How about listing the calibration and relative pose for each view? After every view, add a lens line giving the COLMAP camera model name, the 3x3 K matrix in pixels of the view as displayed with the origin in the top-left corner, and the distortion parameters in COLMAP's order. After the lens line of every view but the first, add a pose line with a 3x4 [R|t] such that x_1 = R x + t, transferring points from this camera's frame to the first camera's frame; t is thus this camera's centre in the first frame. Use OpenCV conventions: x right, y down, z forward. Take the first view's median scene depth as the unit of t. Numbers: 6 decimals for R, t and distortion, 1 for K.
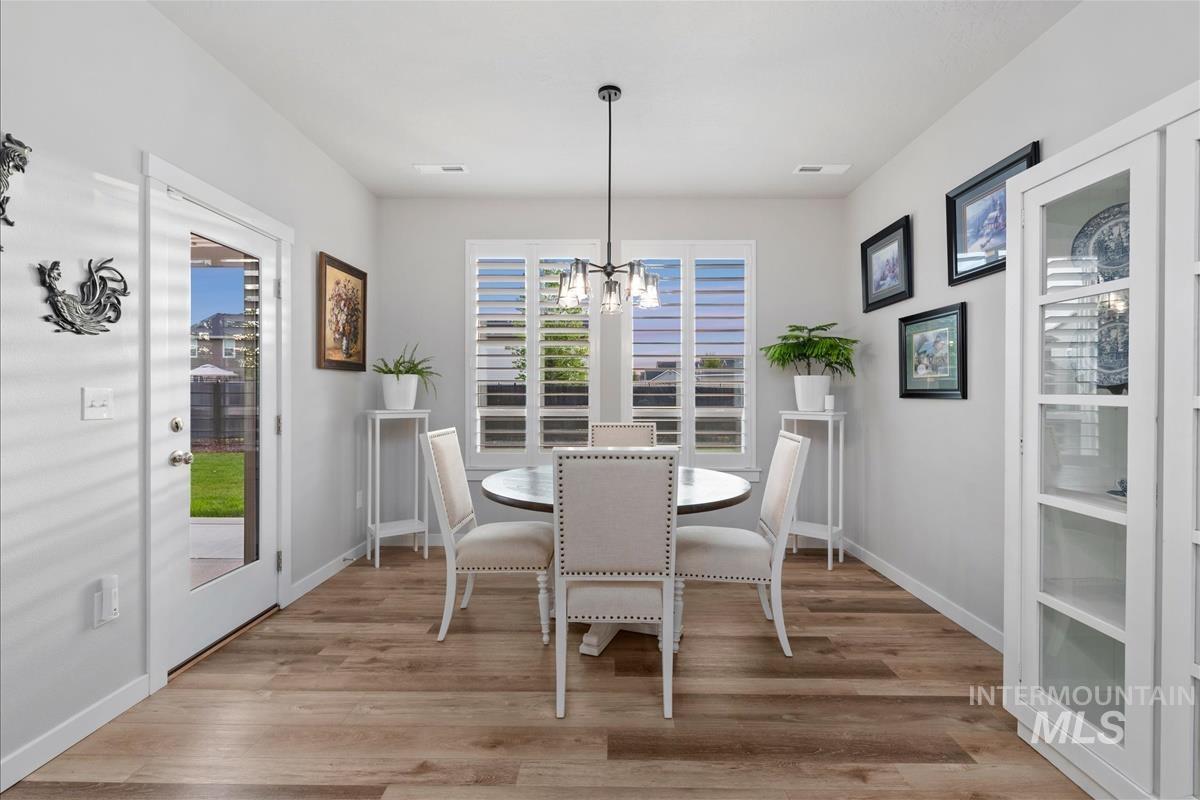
lens RADIAL K [[541.3, 0, 593.9], [0, 541.3, 392.9], [0, 0, 1]] dist [-0.001066, -0.000467]
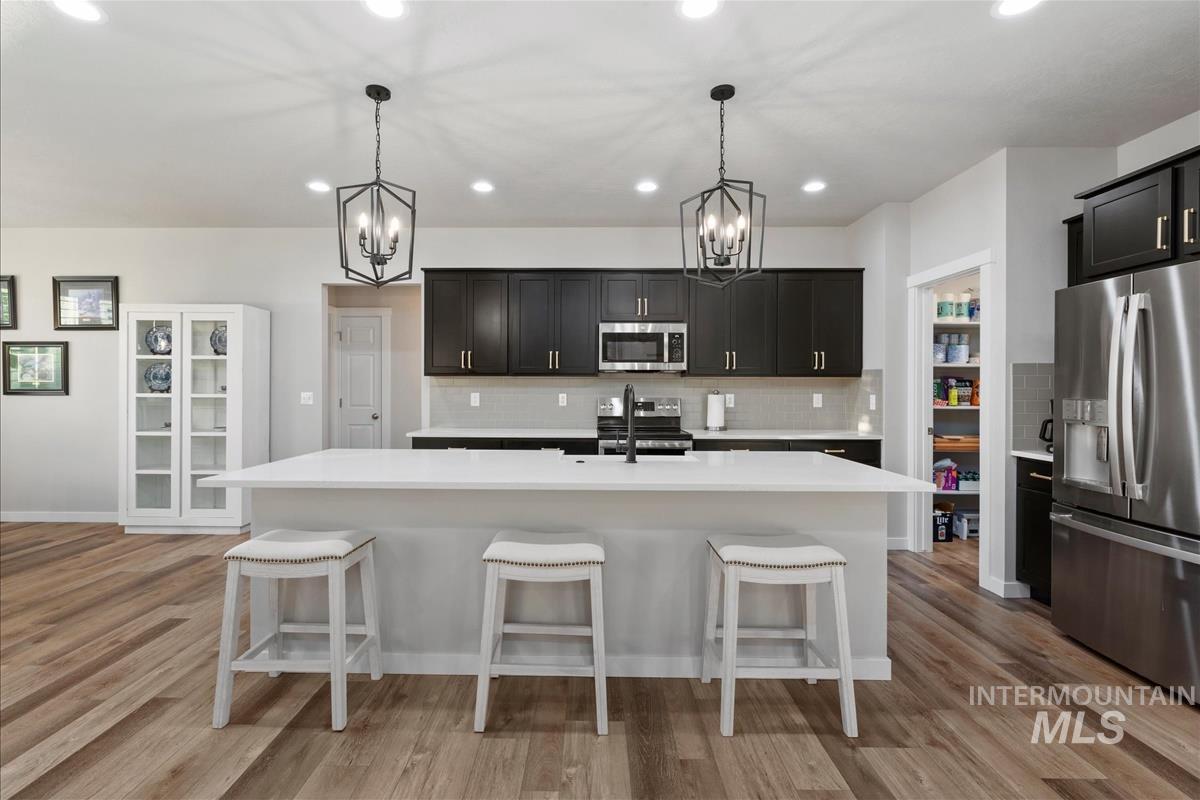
lens RADIAL K [[541.3, 0, 593.9], [0, 541.3, 392.9], [0, 0, 1]] dist [-0.001066, -0.000467]
pose [[-0.008747, -0.011349, 0.999897, -0.900419], [-0.003919, 0.999928, 0.011315, -0.018662], [-0.999954, -0.003819, -0.008791, -0.588520]]
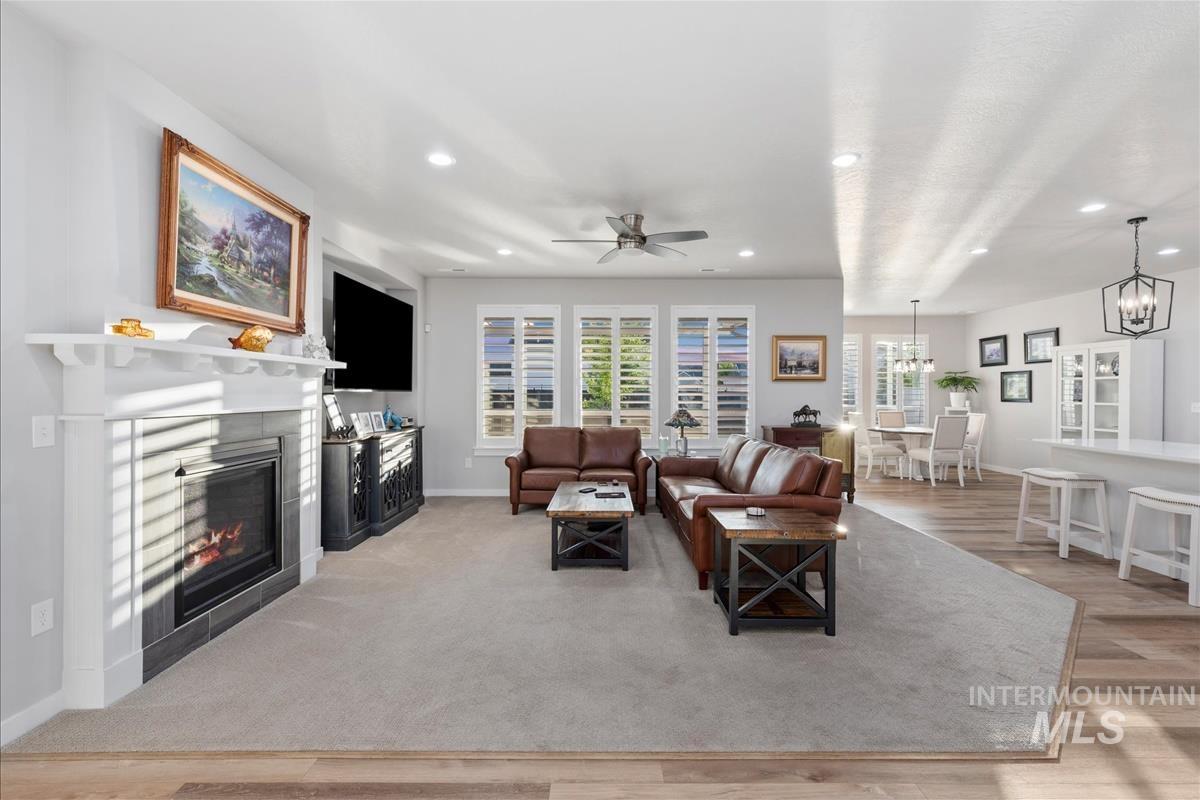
lens RADIAL K [[516.2, 0, 600.9], [0, 516.2, 393.8], [0, 0, 1]] dist [0.003935, 0.000225]
pose [[0.999936, 0.000858, 0.011283, -1.386460], [-0.000873, 0.999999, 0.001318, -0.030569], [-0.011282, -0.001328, 0.999935, -1.475869]]
